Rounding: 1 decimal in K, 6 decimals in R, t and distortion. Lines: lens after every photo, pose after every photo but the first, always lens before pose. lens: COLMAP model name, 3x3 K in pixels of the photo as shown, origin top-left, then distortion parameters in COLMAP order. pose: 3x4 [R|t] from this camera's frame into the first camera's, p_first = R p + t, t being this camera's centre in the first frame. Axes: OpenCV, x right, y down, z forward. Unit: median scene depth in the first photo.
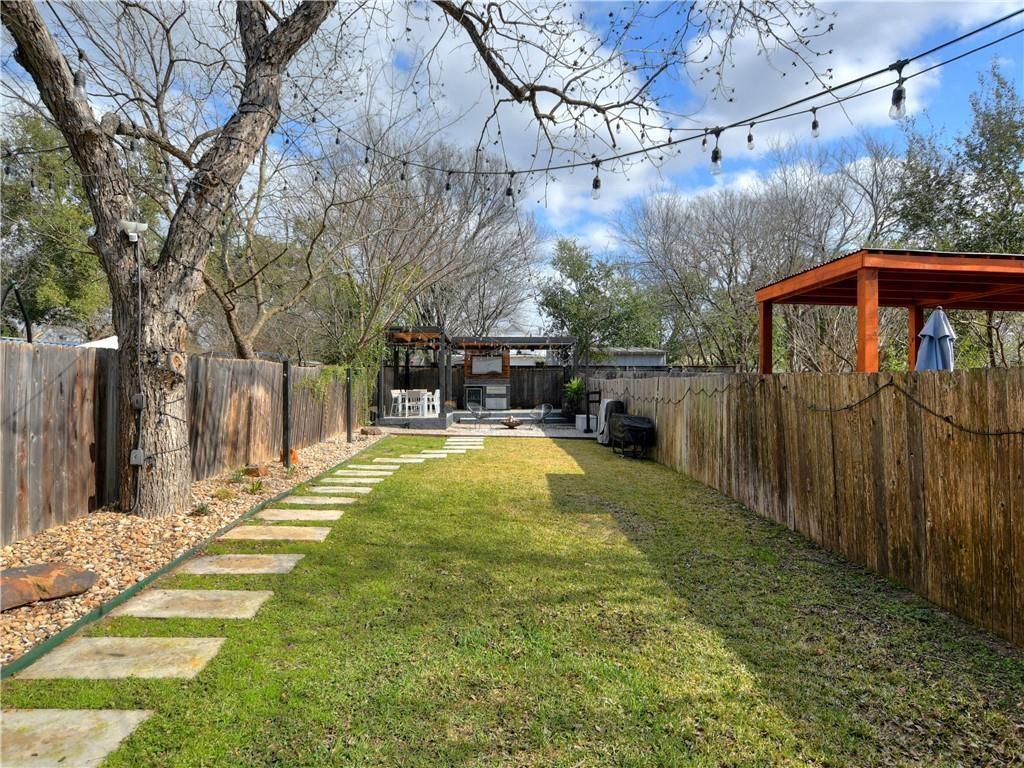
lens RADIAL K [[577.2, 0, 508.5], [0, 577.2, 378.9], [0, 0, 1]] dist [-0.029025, 0.001347]
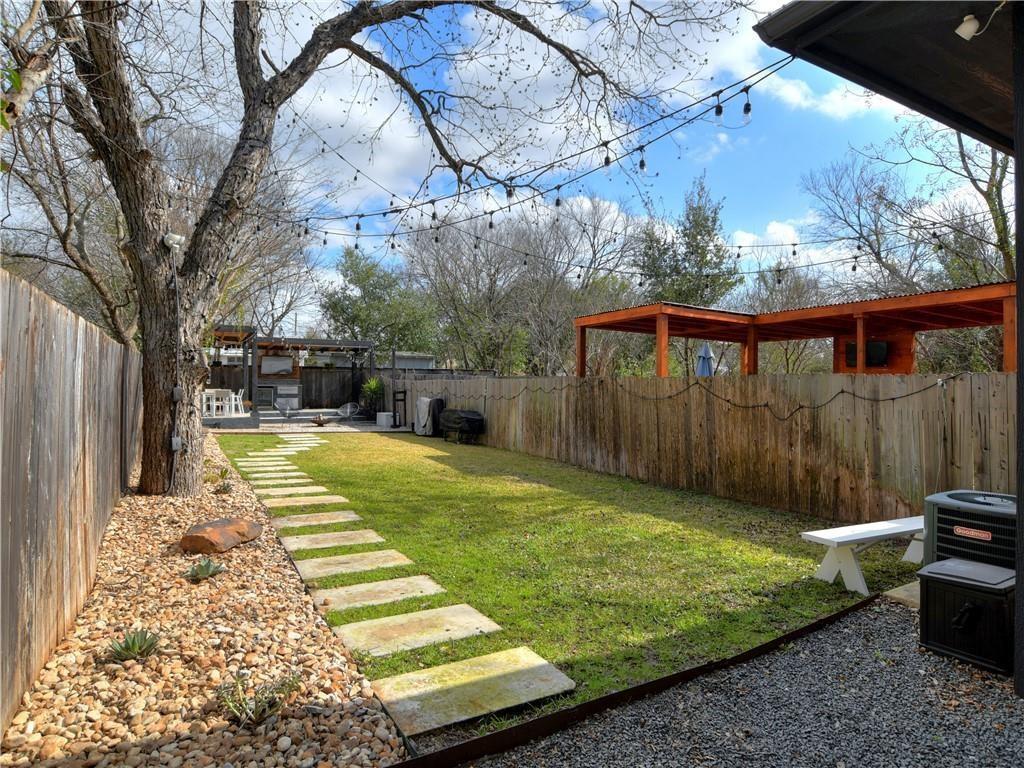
lens RADIAL K [[577.2, 0, 510.3], [0, 577.2, 377.3], [0, 0, 1]] dist [-0.029025, 0.001347]
pose [[0.887808, 0.012382, 0.460047, -0.505752], [-0.009311, 0.999917, -0.008943, 0.008579], [-0.460120, 0.003656, 0.887849, -0.263238]]
